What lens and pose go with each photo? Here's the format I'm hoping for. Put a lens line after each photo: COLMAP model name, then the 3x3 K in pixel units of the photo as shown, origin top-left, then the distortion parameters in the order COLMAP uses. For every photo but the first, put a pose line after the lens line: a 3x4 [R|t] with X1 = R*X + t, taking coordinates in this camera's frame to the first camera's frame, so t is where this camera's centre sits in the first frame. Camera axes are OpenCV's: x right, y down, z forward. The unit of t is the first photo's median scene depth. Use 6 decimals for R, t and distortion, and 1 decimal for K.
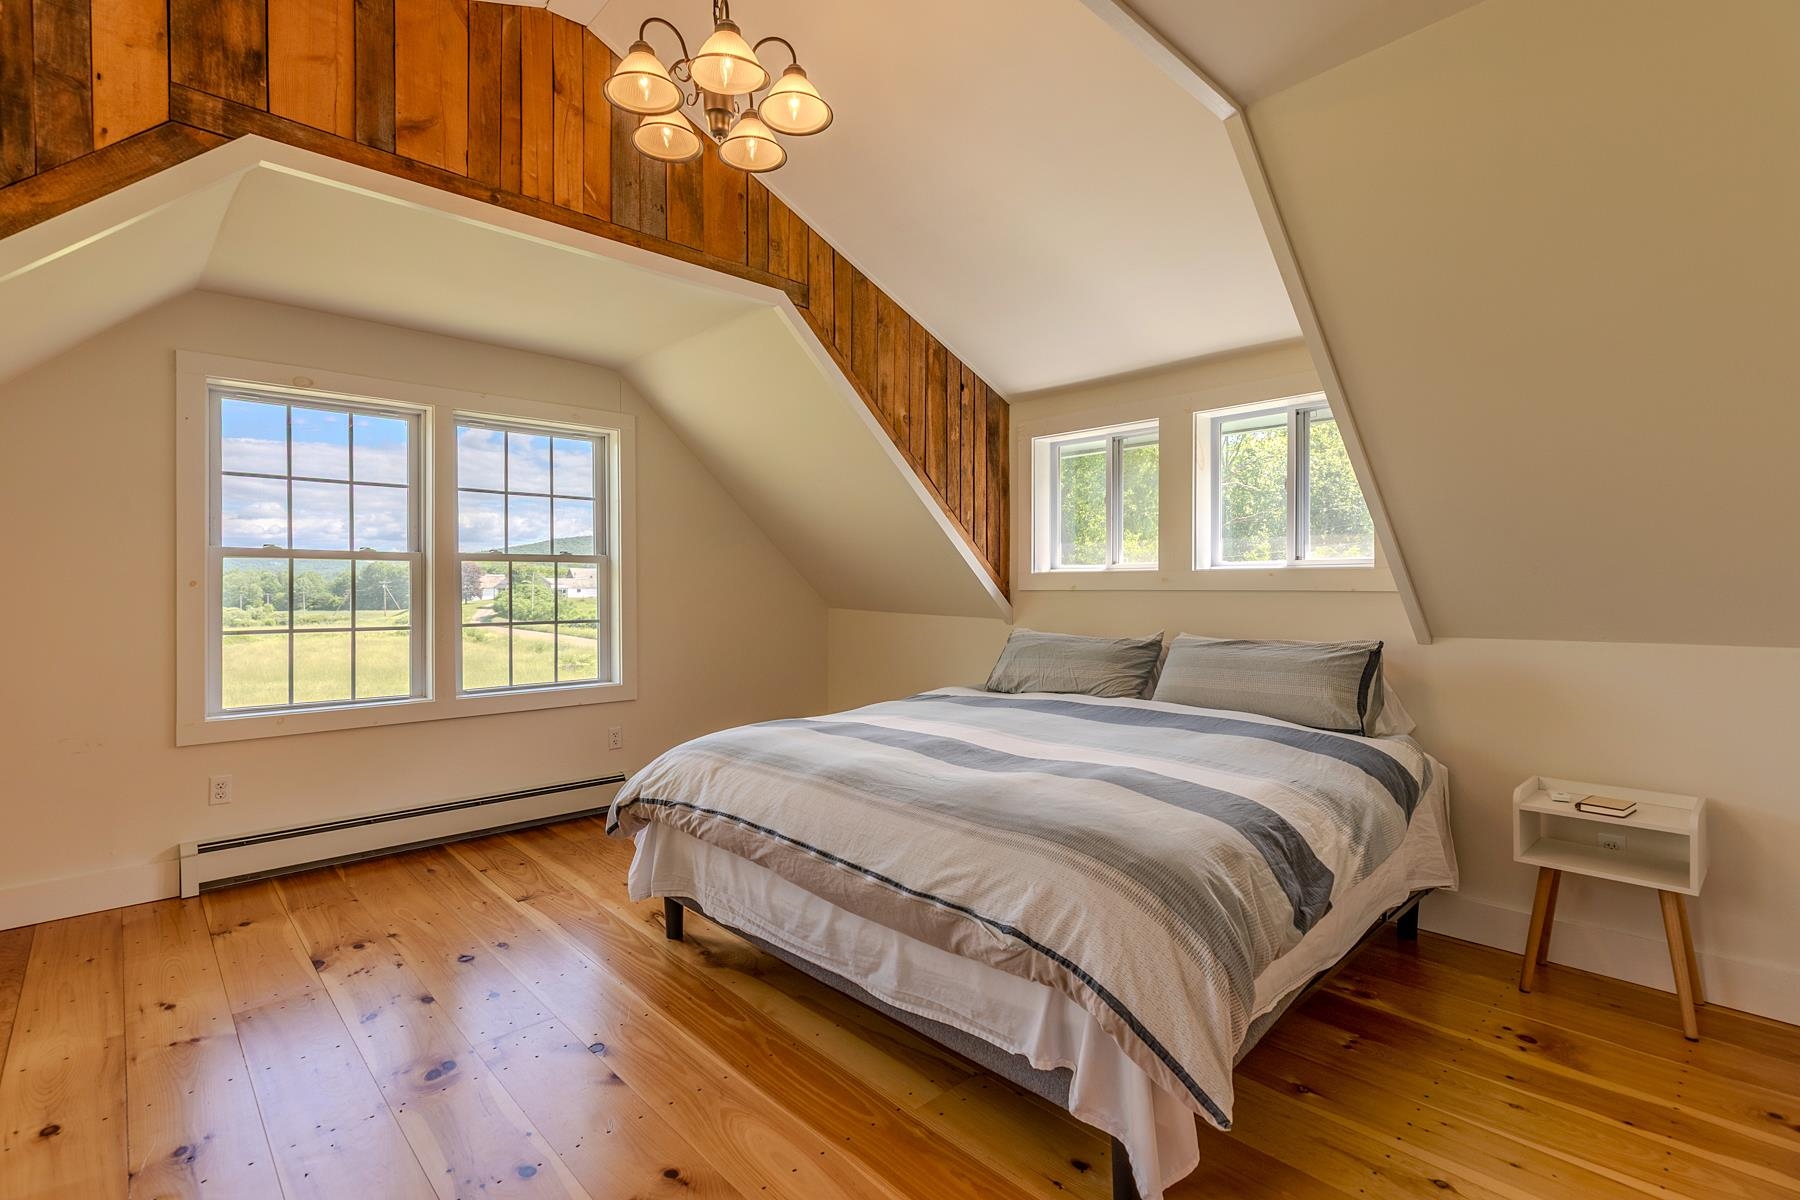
lens RADIAL K [[842.1, 0, 887.3], [0, 842.1, 591.8], [0, 0, 1]] dist [0.011196, 0.000900]
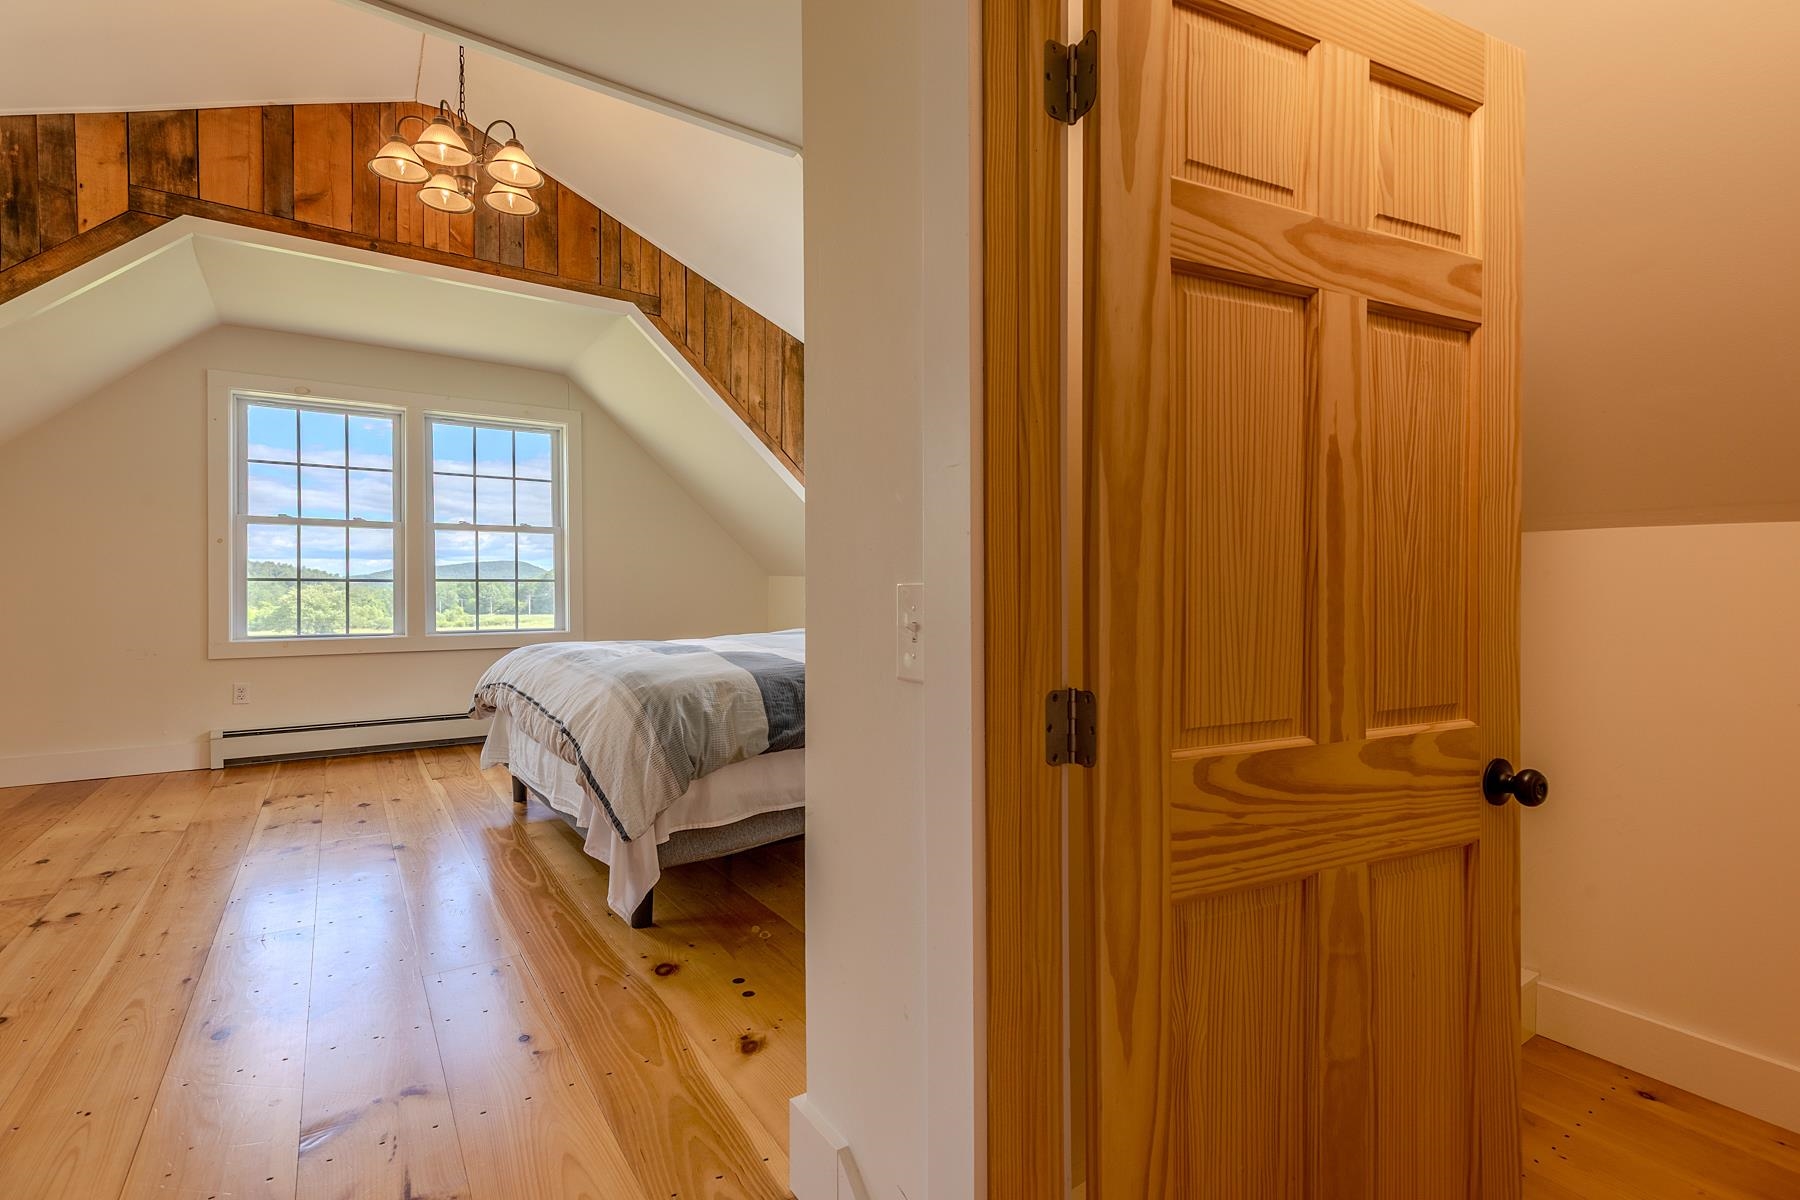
lens RADIAL K [[842.1, 0, 912.7], [0, 842.1, 604.0], [0, 0, 1]] dist [0.011196, 0.000900]
pose [[0.988814, 0.000909, -0.149151, 0.488575], [-0.000122, 0.999986, 0.005286, 0.085079], [0.149153, -0.005209, 0.988800, -0.182880]]
